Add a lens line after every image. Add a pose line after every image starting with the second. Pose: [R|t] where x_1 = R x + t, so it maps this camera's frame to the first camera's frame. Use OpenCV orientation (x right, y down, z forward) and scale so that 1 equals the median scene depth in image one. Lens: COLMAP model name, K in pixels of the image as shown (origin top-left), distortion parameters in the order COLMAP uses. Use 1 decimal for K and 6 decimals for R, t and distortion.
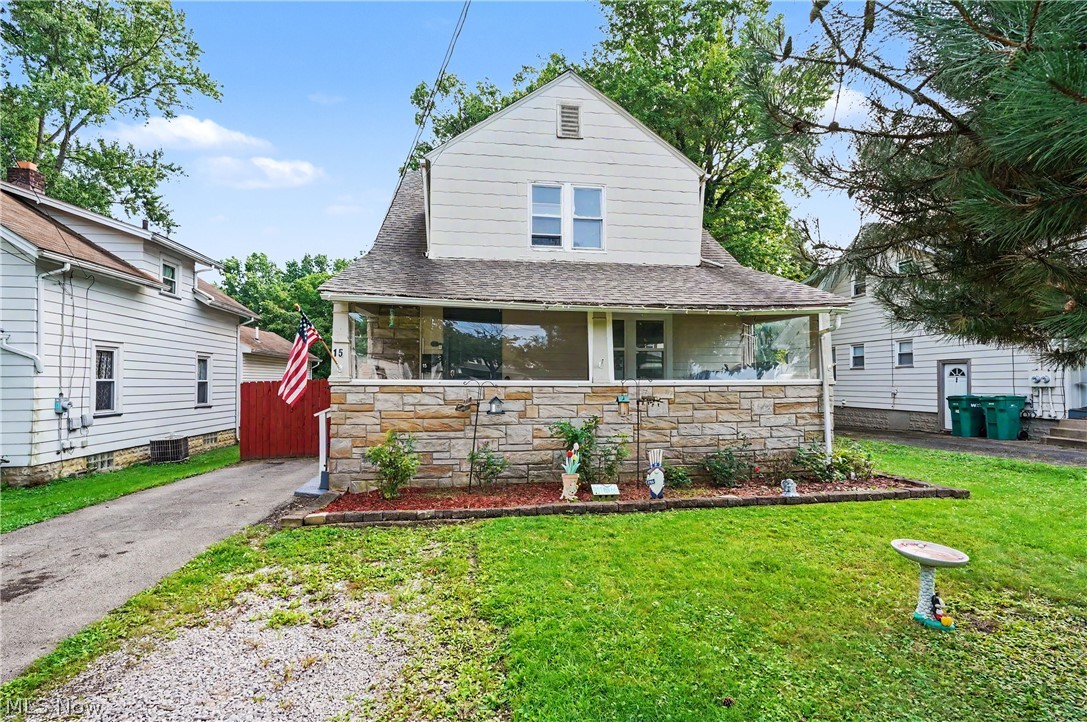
lens RADIAL K [[501.7, 0, 549.4], [0, 501.7, 363.6], [0, 0, 1]] dist [-0.015060, 0.000614]
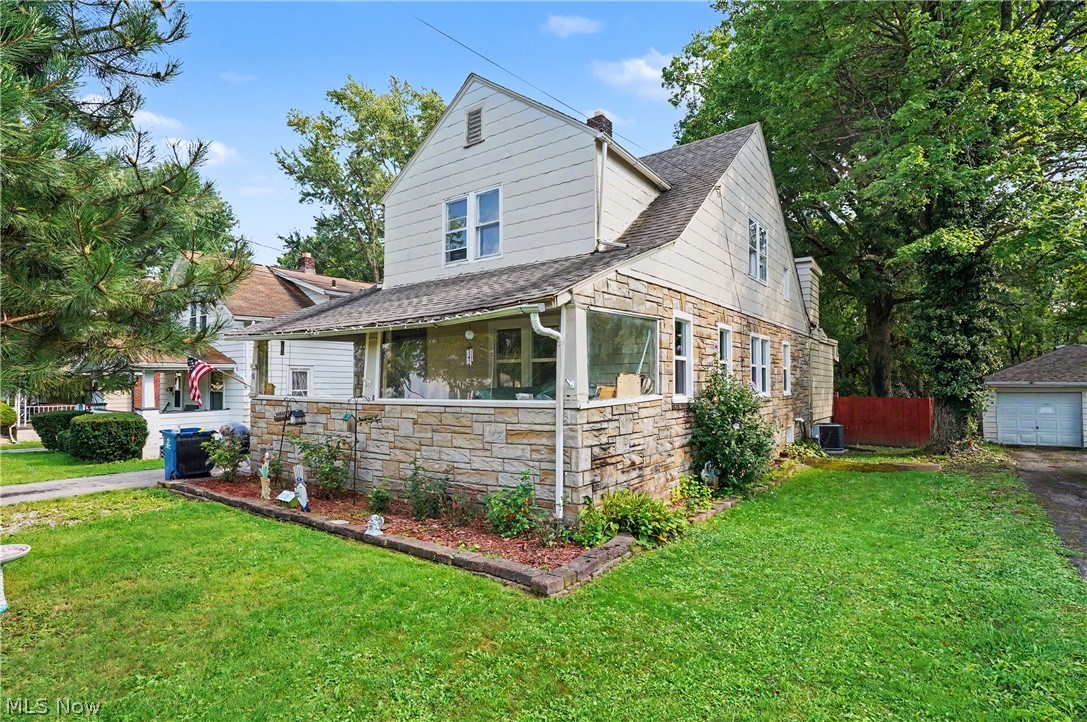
lens RADIAL K [[556.9, 0, 548.5], [0, 556.9, 366.1], [0, 0, 1]] dist [0.000756, -0.000020]
pose [[0.710934, -0.023183, -0.702876, 1.125752], [0.024123, 0.999672, -0.008573, -0.013017], [0.702845, -0.010861, 0.711260, 0.416969]]
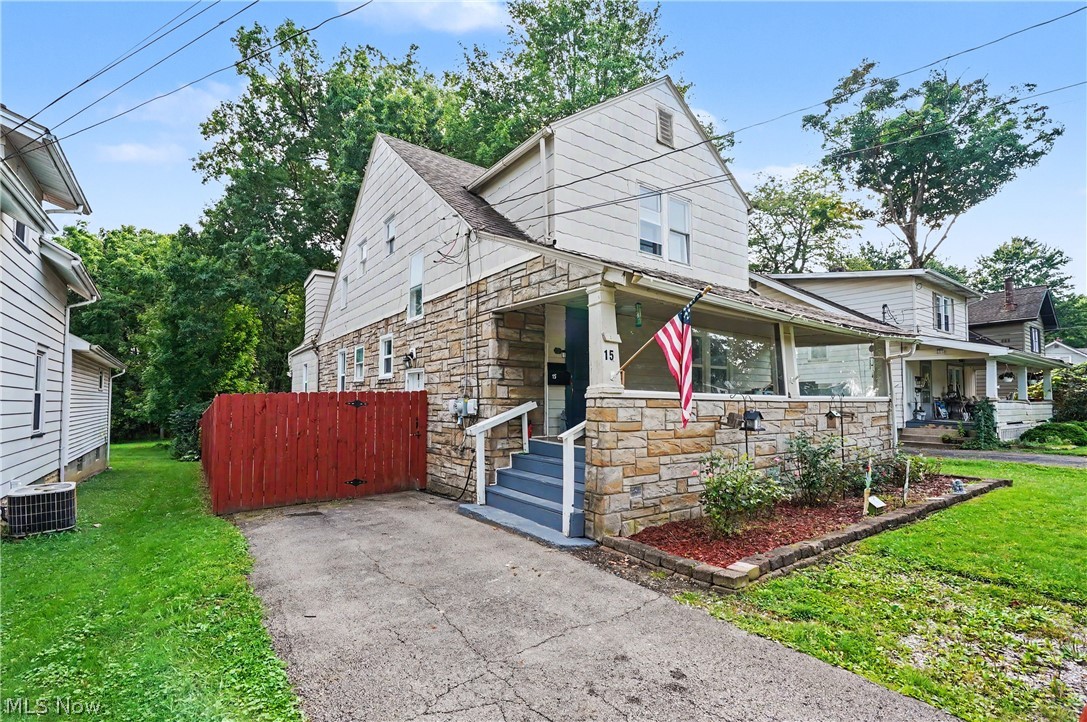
lens RADIAL K [[501.7, 0, 537.0], [0, 501.7, 380.0], [0, 0, 1]] dist [-0.015060, 0.000614]
pose [[0.886360, 0.026312, 0.462249, -0.774256], [-0.021996, 0.999650, -0.014725, 0.026767], [-0.462474, 0.002884, 0.886628, 0.330641]]
